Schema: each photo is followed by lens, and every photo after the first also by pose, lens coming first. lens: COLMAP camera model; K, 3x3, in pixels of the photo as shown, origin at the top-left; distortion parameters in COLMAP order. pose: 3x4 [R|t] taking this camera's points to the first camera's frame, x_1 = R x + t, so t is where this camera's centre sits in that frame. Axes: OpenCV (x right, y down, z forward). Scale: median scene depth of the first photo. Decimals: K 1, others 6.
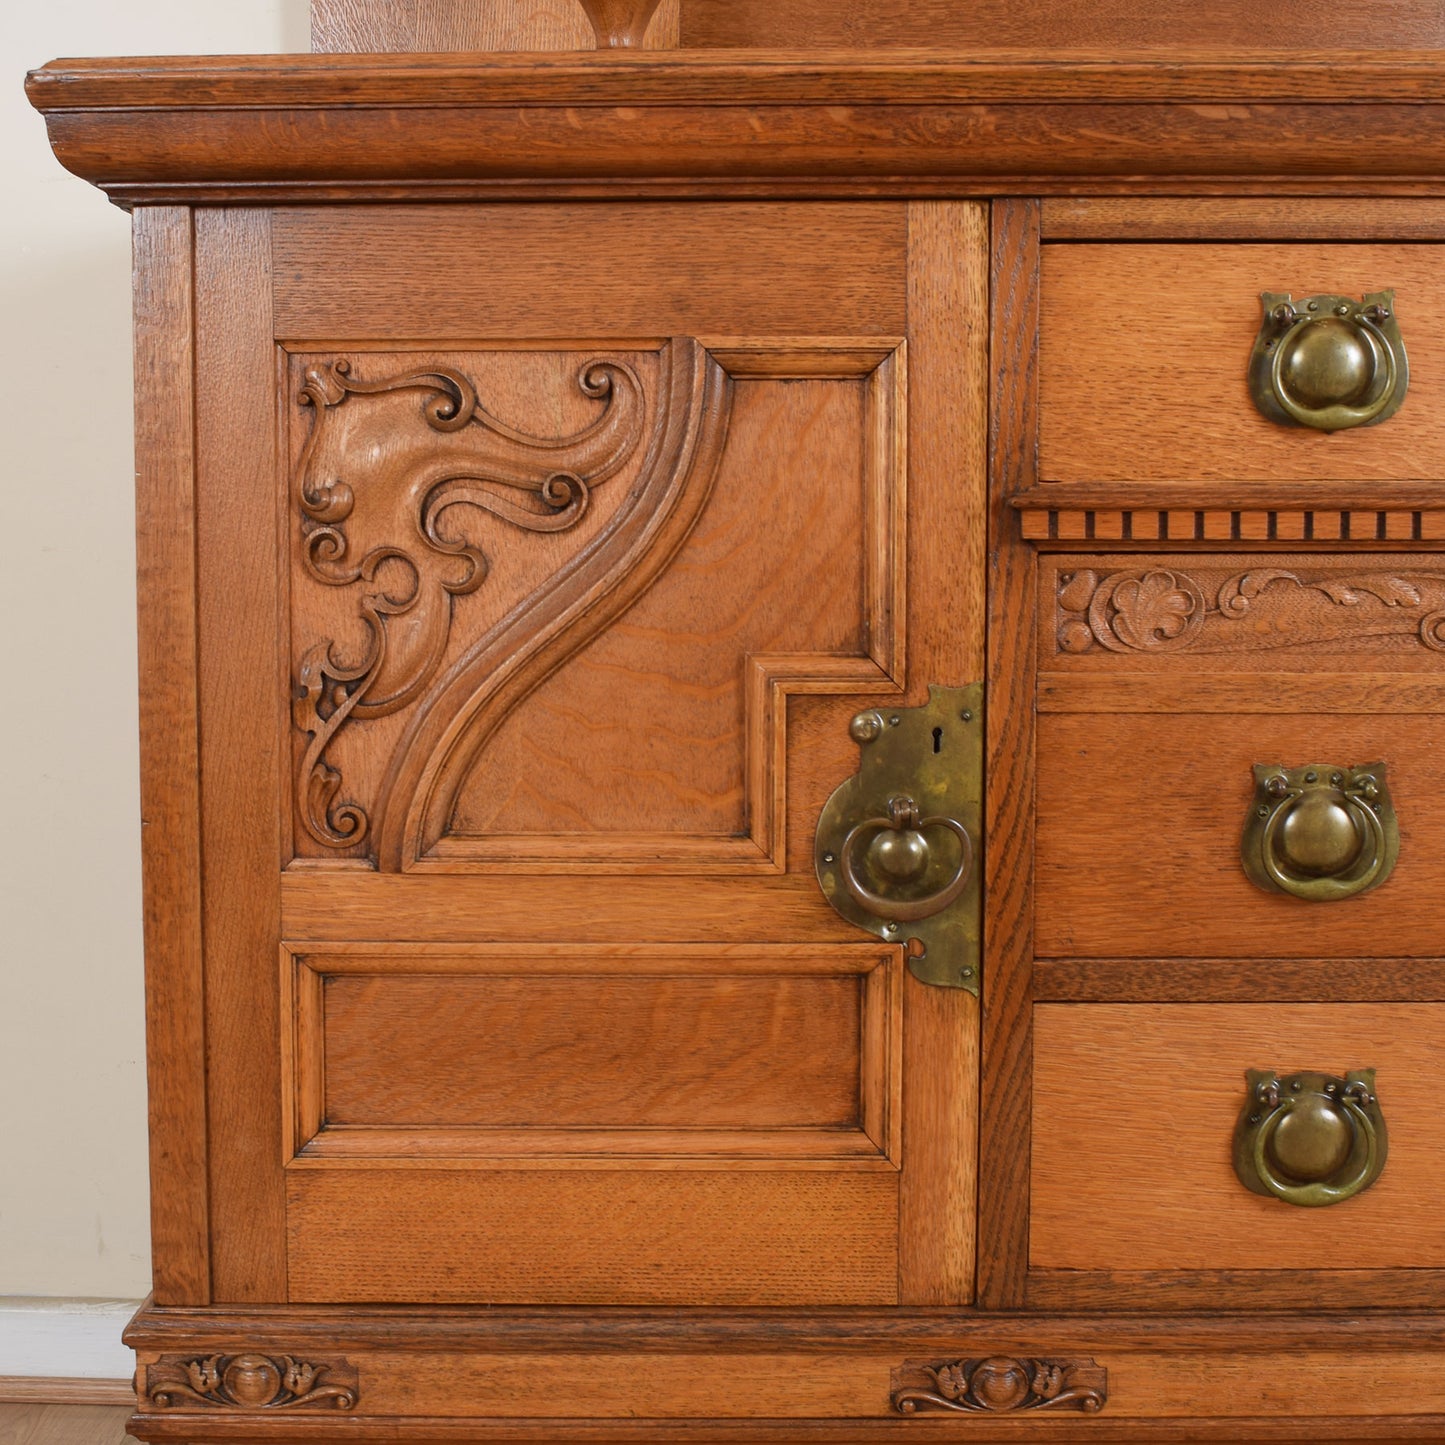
lens RADIAL K [[2314.8, 0, 690.5], [0, 2314.8, 693.1], [0, 0, 1]] dist [-0.077069, -0.018367]
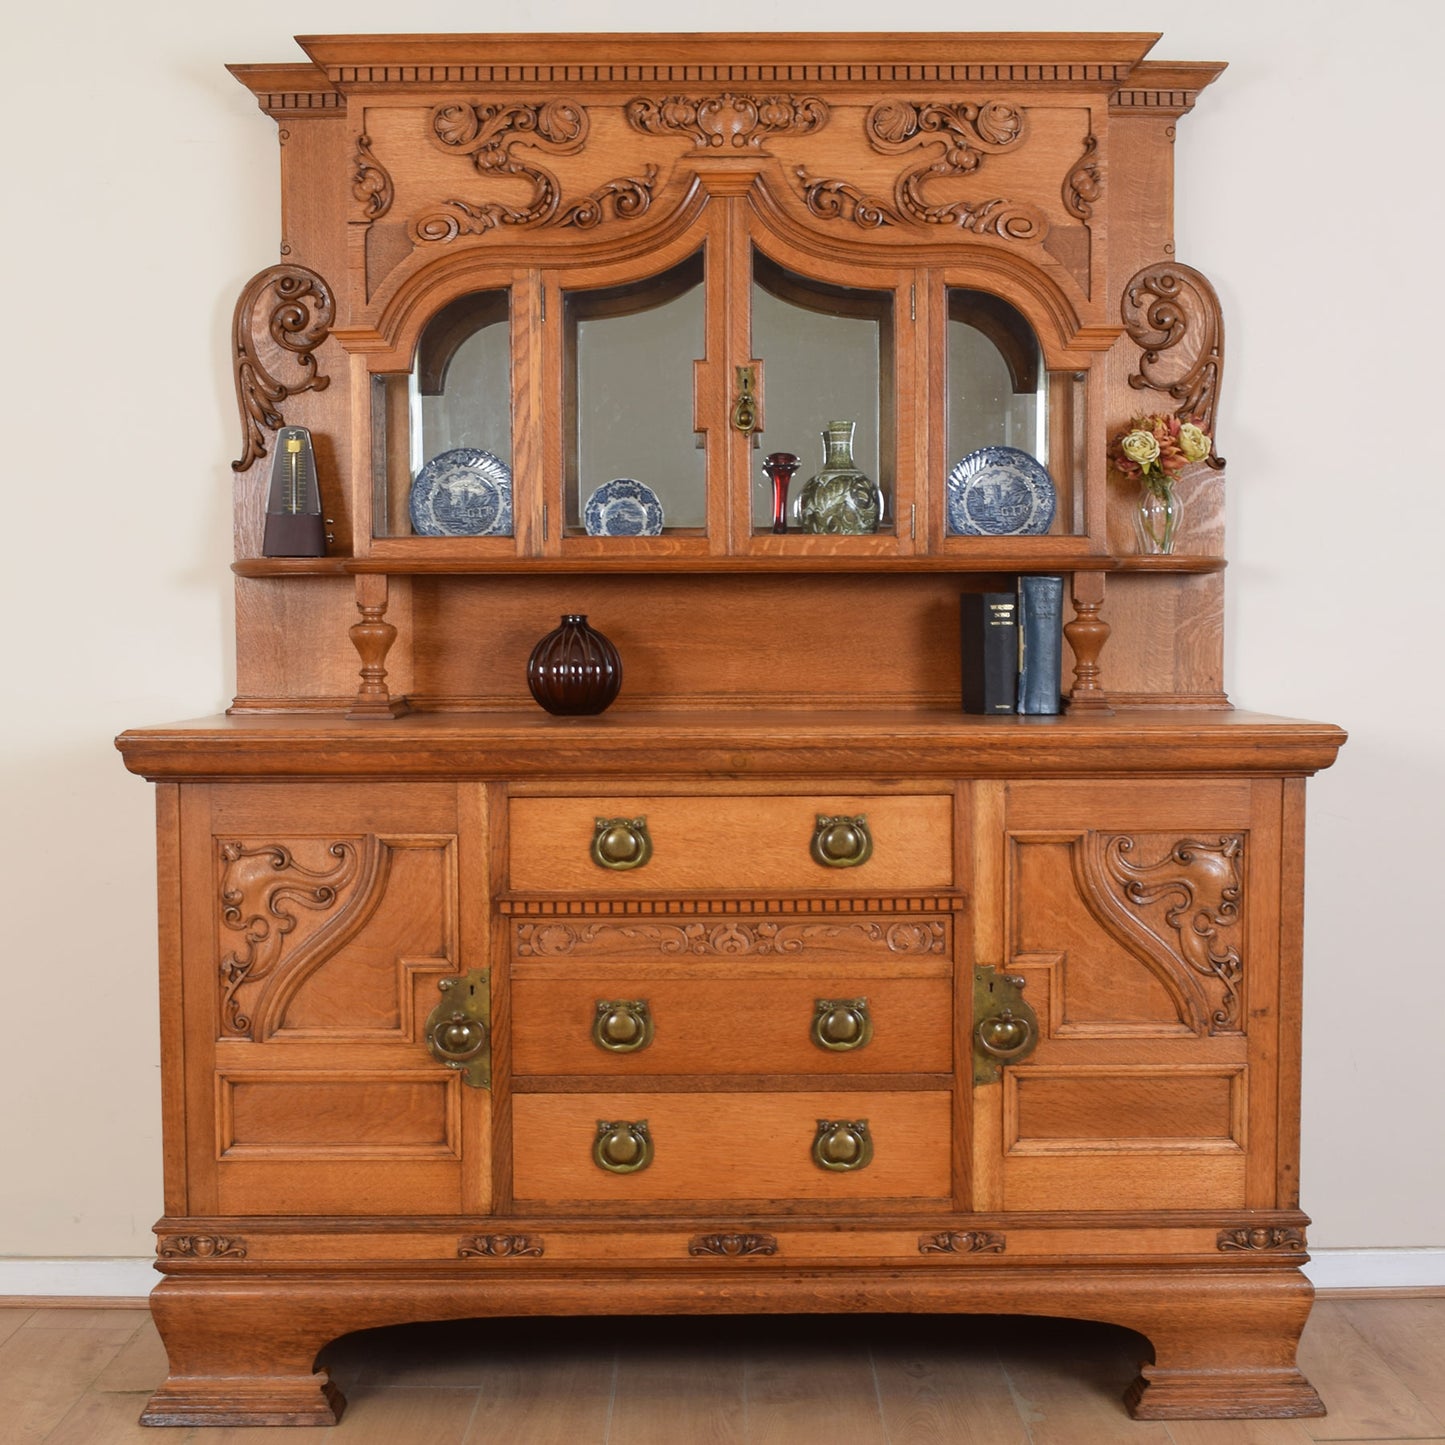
lens RADIAL K [[2409.6, 0, 742.9], [0, 2409.6, 811.1], [0, 0, 1]] dist [-0.074524, -0.041980]
pose [[0.999627, -0.003380, 0.027099, 0.333417], [0.003785, 0.999882, -0.014919, -0.136222], [-0.027045, 0.015016, 0.999521, -1.662428]]
